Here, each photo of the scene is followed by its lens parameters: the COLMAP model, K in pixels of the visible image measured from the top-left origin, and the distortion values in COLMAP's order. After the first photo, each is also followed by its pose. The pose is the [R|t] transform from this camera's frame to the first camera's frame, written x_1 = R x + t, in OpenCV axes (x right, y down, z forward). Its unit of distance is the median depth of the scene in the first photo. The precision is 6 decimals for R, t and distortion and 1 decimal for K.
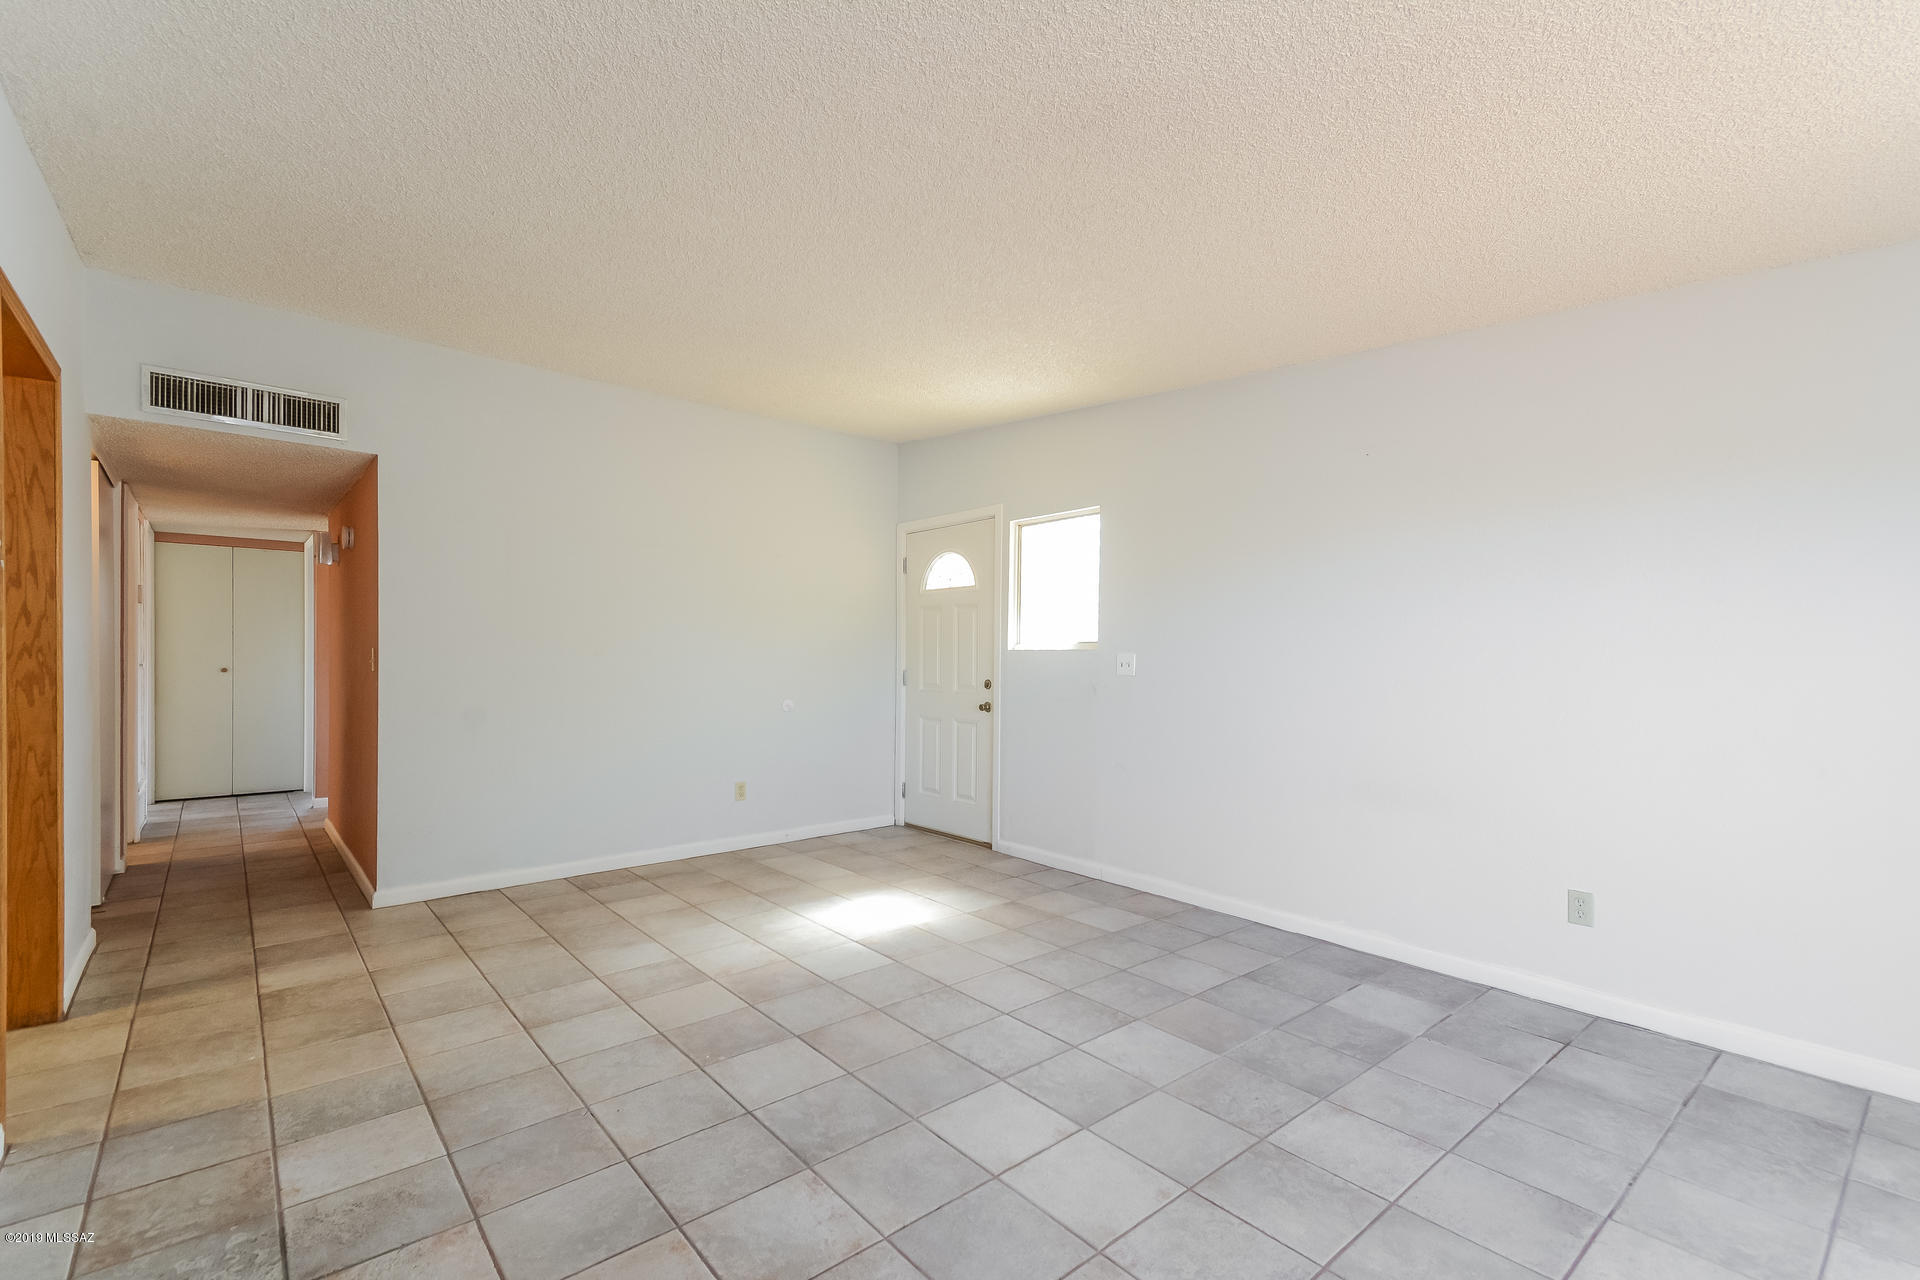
lens RADIAL K [[846.4, 0, 971.9], [0, 846.4, 607.6], [0, 0, 1]] dist [0.033442, -0.014548]
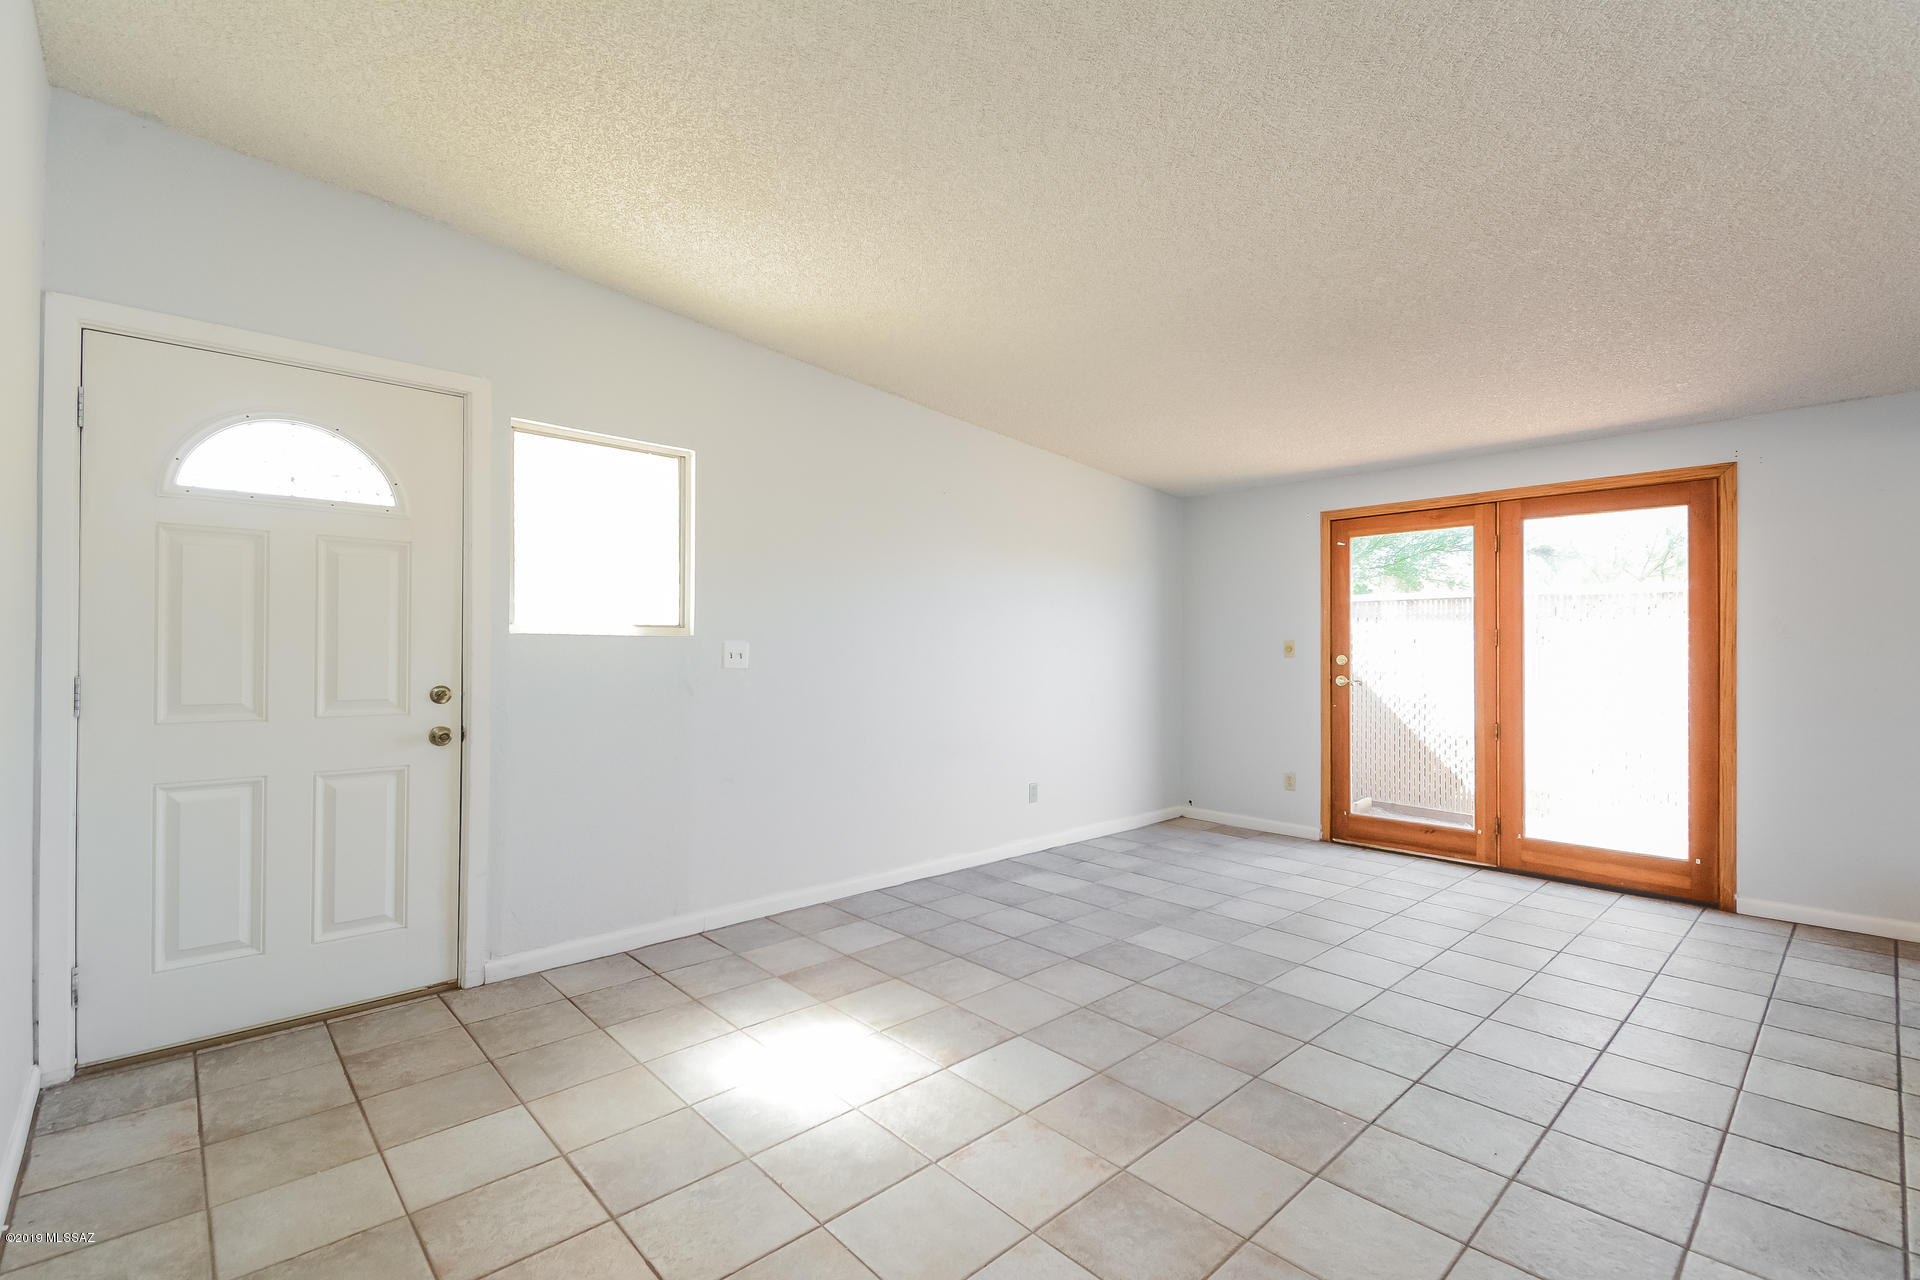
lens RADIAL K [[846.4, 0, 969.9], [0, 846.4, 645.3], [0, 0, 1]] dist [0.033442, -0.014548]
pose [[-0.053419, -0.003223, 0.998567, -0.781285], [-0.068383, 0.997659, -0.000438, 0.051032], [-0.996228, -0.068308, -0.053514, 0.992016]]
